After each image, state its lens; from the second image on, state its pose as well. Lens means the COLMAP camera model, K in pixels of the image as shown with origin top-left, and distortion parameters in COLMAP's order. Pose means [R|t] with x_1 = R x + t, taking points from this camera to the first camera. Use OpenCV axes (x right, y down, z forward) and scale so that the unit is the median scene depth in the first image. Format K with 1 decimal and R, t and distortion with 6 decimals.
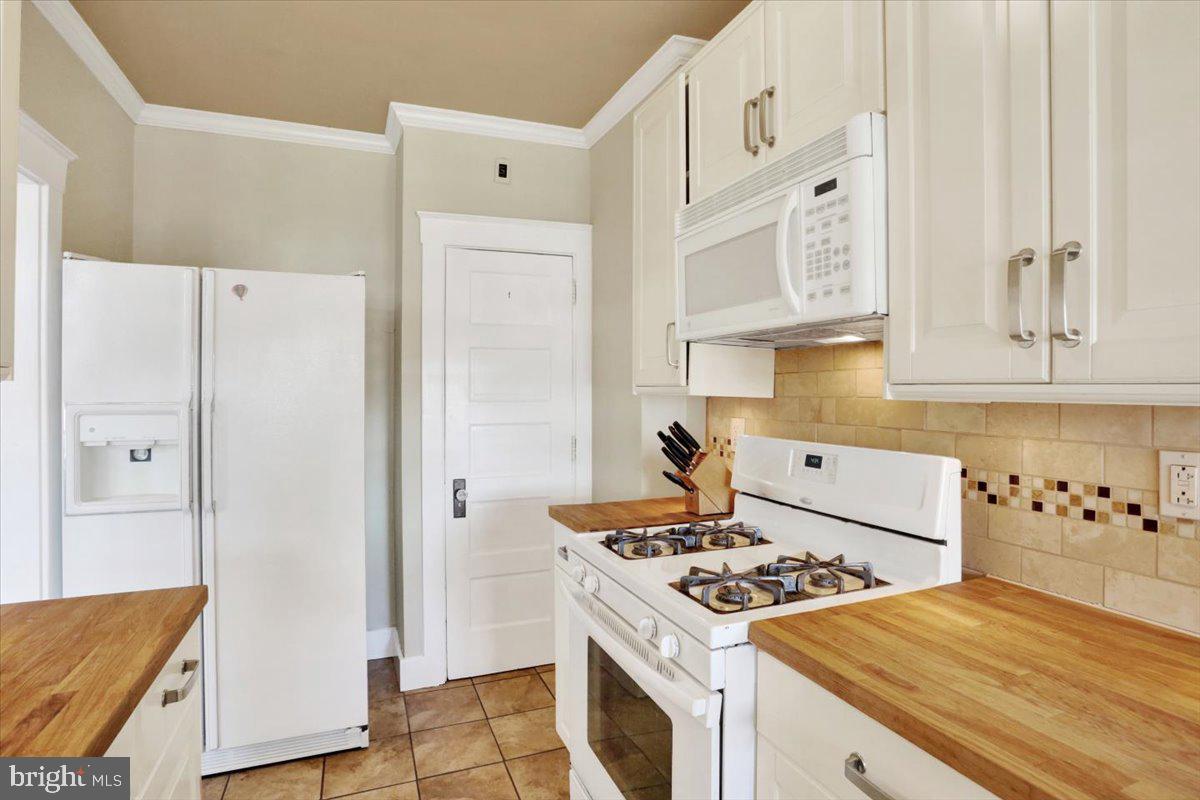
lens RADIAL K [[615.4, 0, 598.1], [0, 615.4, 388.0], [0, 0, 1]] dist [-0.067198, 0.022398]
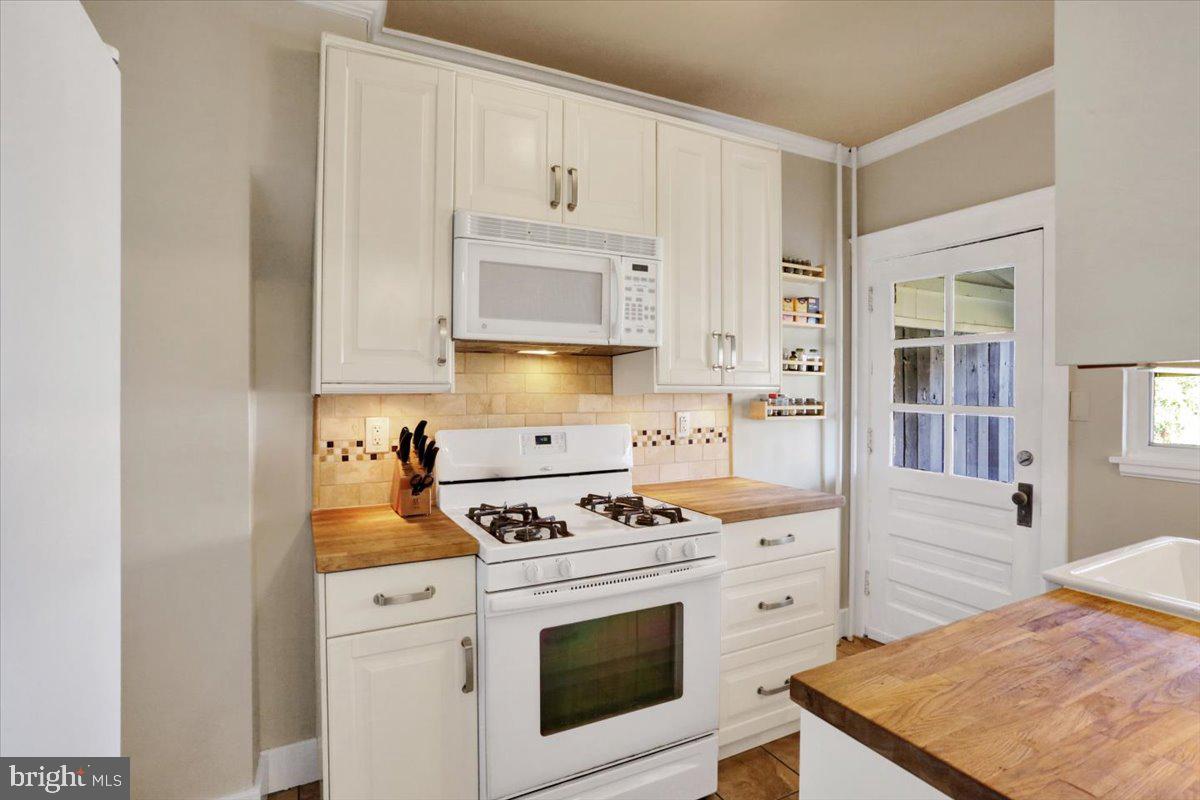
lens RADIAL K [[615.4, 0, 598.1], [0, 615.4, 388.0], [0, 0, 1]] dist [-0.067198, 0.022398]
pose [[-0.106211, 0.003742, 0.994337, -1.330388], [-0.002262, 0.999989, -0.004005, 0.011266], [-0.994341, -0.002674, -0.106202, 1.314016]]
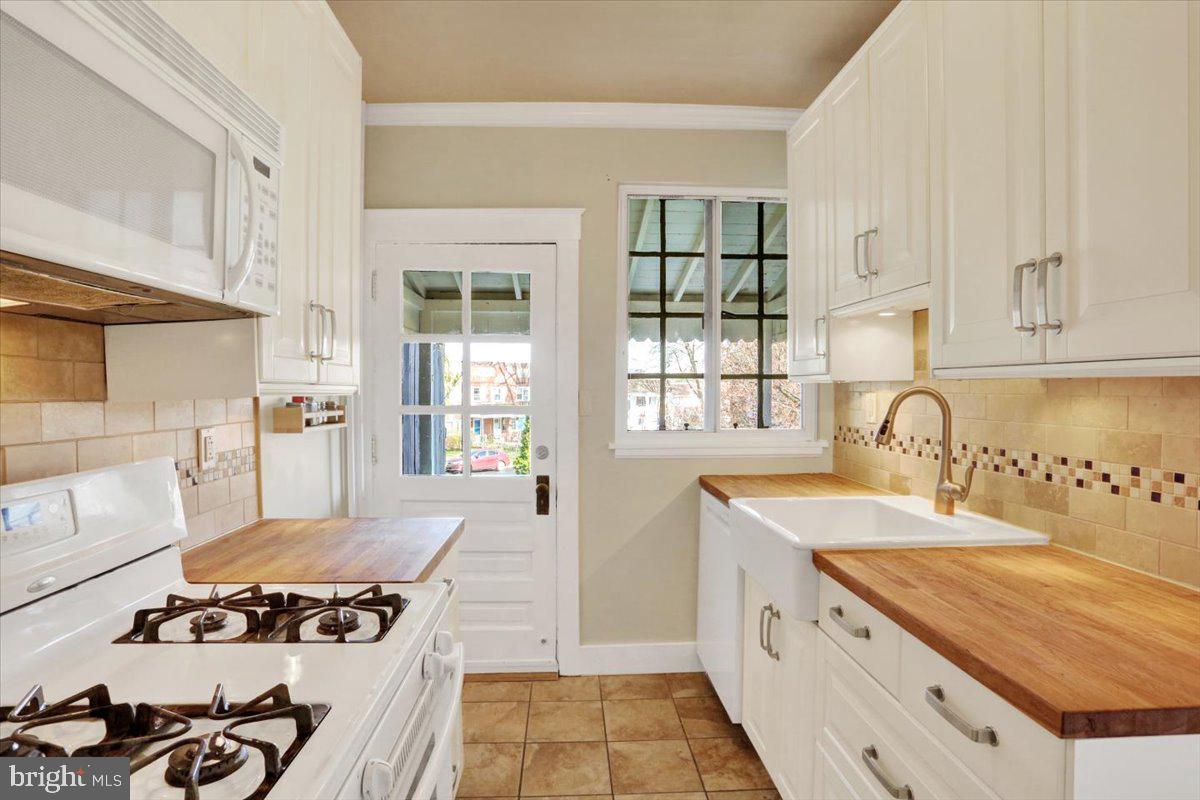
lens RADIAL K [[615.4, 0, 598.1], [0, 615.4, 388.0], [0, 0, 1]] dist [-0.067198, 0.022398]
pose [[-0.952152, 0.005488, 0.305575, -0.393679], [0.004848, 0.999984, -0.002853, 0.008874], [-0.305585, -0.001235, -0.952164, 1.734600]]
